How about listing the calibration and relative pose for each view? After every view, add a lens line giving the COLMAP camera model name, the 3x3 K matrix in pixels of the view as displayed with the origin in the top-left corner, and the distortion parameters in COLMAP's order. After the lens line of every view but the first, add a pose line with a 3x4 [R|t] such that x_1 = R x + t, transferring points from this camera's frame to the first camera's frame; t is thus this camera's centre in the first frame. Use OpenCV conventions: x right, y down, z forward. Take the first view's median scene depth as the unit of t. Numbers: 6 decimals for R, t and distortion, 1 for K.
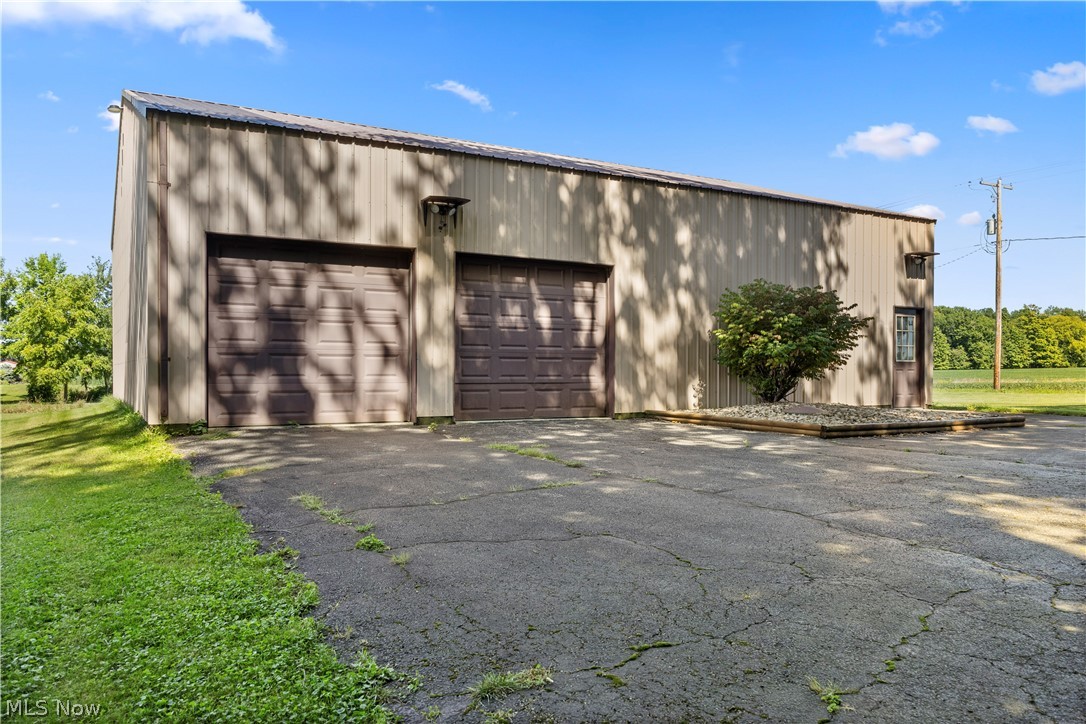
lens RADIAL K [[779.0, 0, 543.0], [0, 779.0, 362.0], [0, 0, 1]] dist [-0.001456, -0.001501]
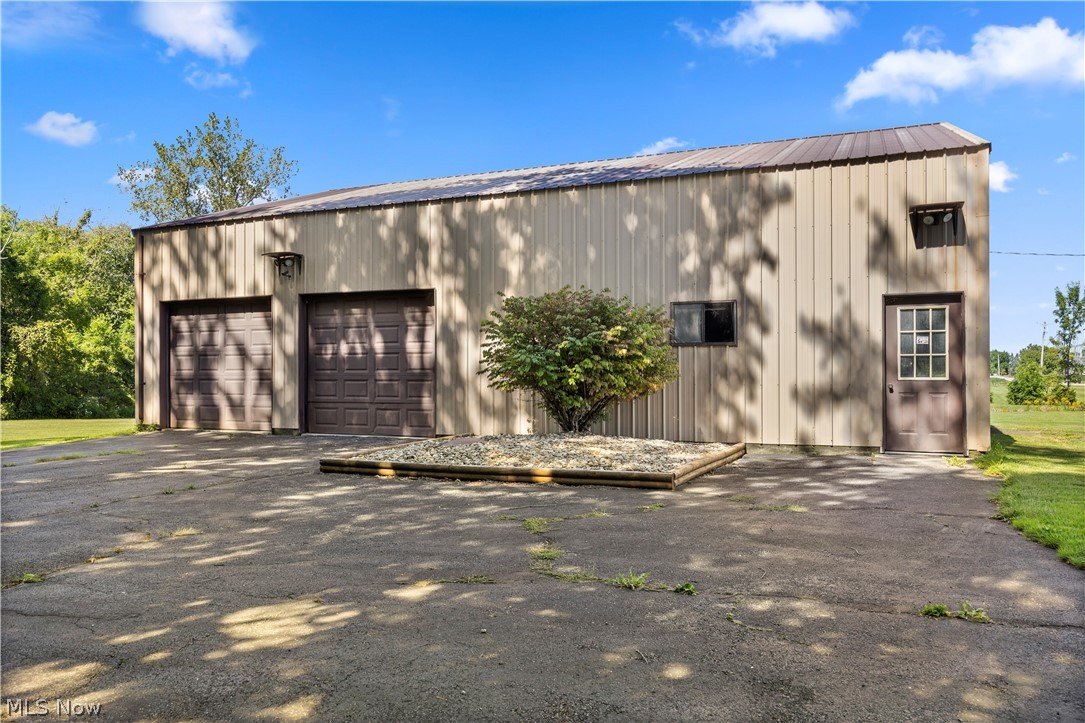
lens RADIAL K [[778.3, 0, 542.5], [0, 778.3, 361.5], [0, 0, 1]] dist [-0.001456, -0.001501]
pose [[0.640563, -0.010158, -0.767839, 1.078722], [0.018717, 0.999822, 0.002387, -0.032390], [0.767678, -0.015901, 0.640639, 0.513214]]
